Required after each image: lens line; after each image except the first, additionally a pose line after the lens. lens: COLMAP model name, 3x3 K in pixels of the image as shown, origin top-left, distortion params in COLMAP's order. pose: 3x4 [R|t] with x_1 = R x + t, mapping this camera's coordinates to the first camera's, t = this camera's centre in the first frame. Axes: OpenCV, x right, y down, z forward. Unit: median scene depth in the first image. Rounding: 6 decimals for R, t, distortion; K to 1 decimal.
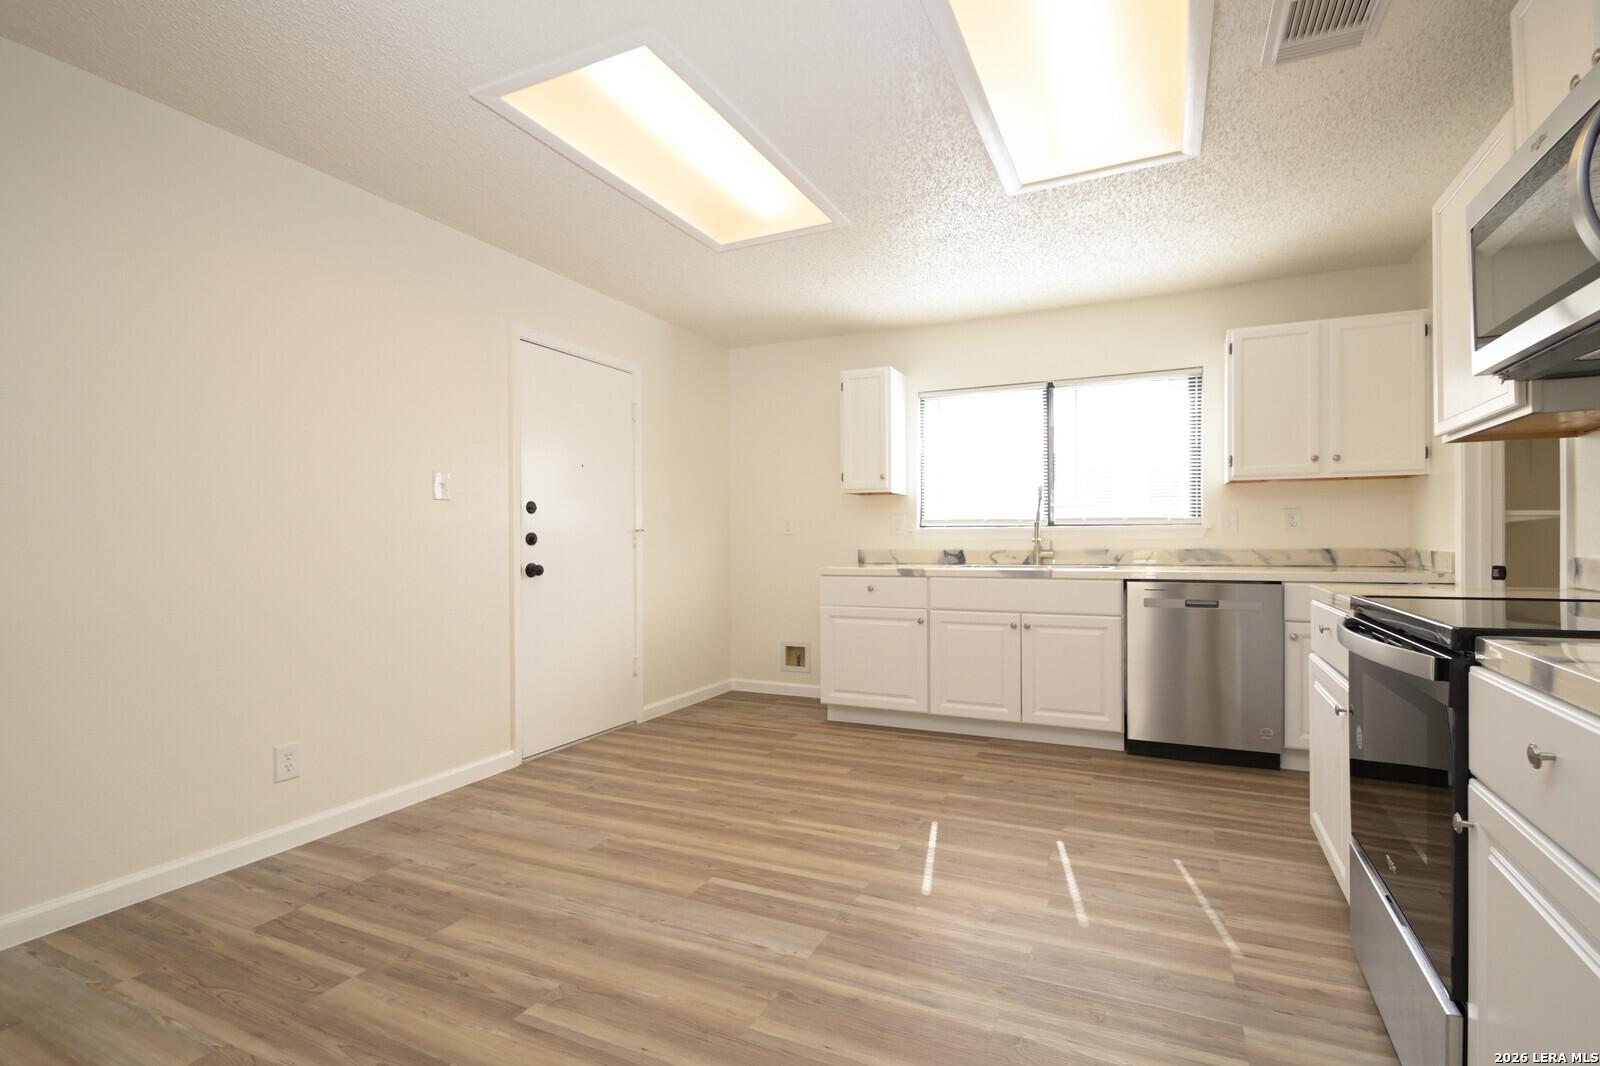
lens RADIAL K [[702.6, 0, 800.0], [0, 702.6, 533.0], [0, 0, 1]] dist [0.001360, -0.012140]
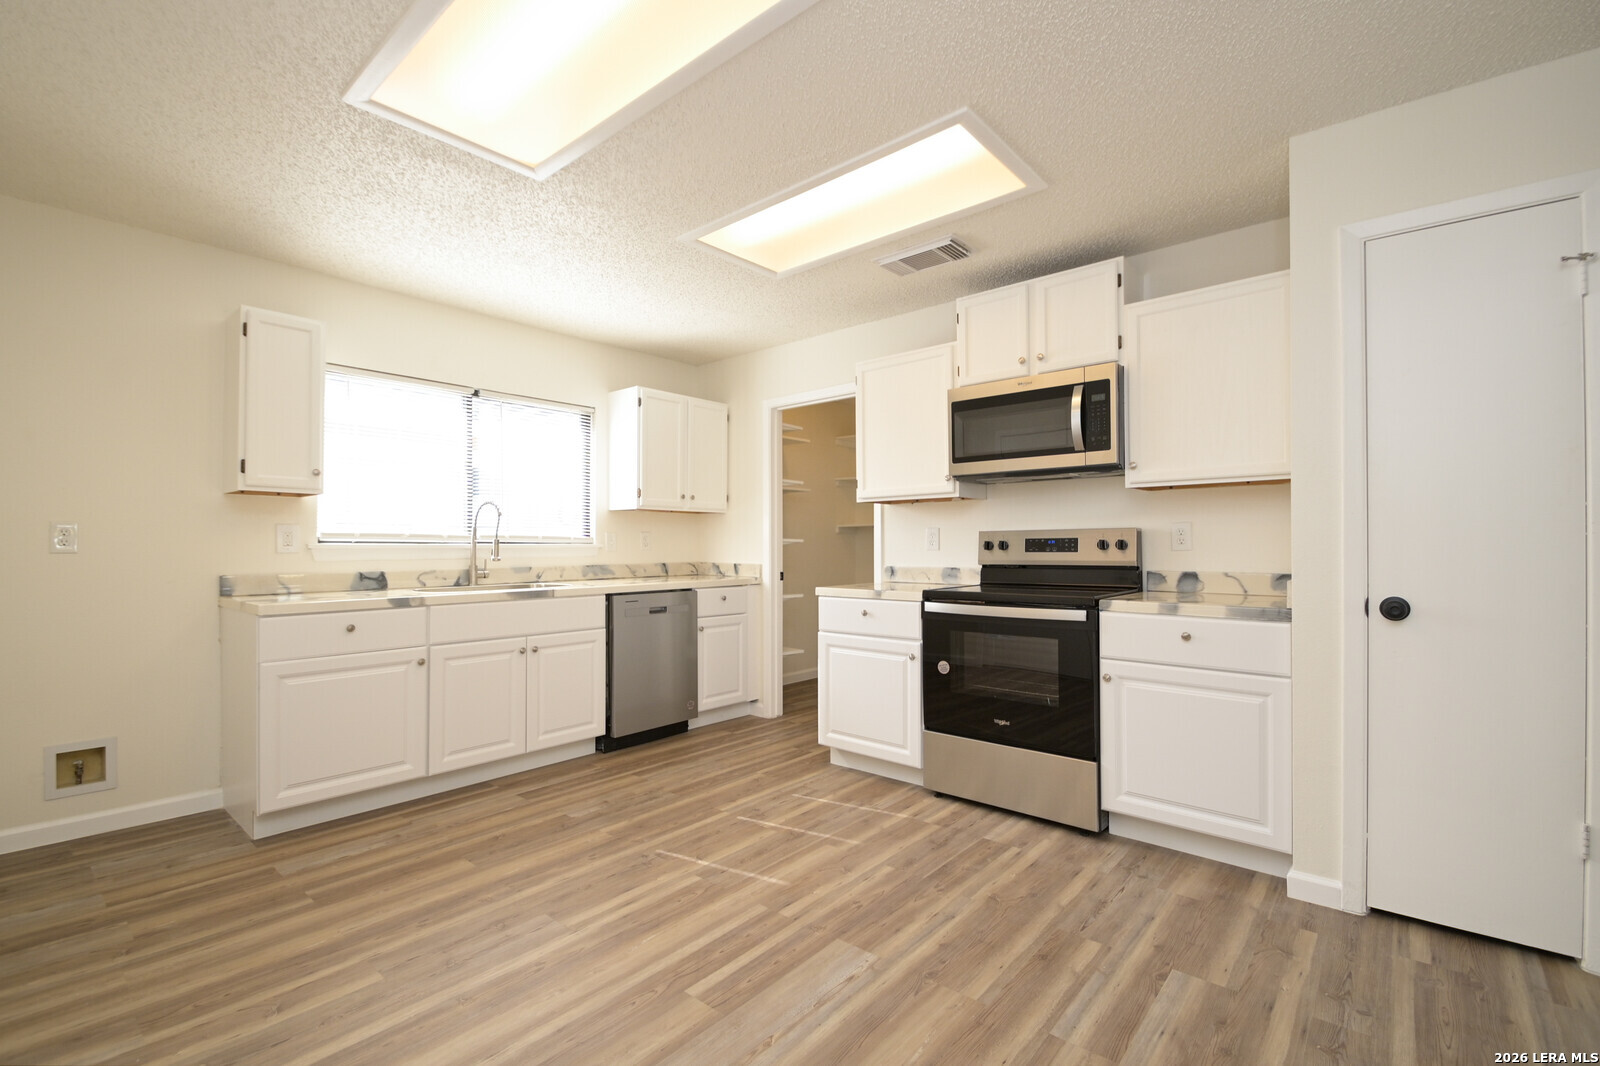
lens RADIAL K [[711.0, 0, 800.0], [0, 711.0, 533.0], [0, 0, 1]] dist [0.001541, -0.013262]
pose [[0.297584, 0.024518, 0.954381, -0.532959], [-0.005576, 0.999698, -0.023944, -0.004579], [-0.954679, 0.001804, 0.297631, 0.394809]]
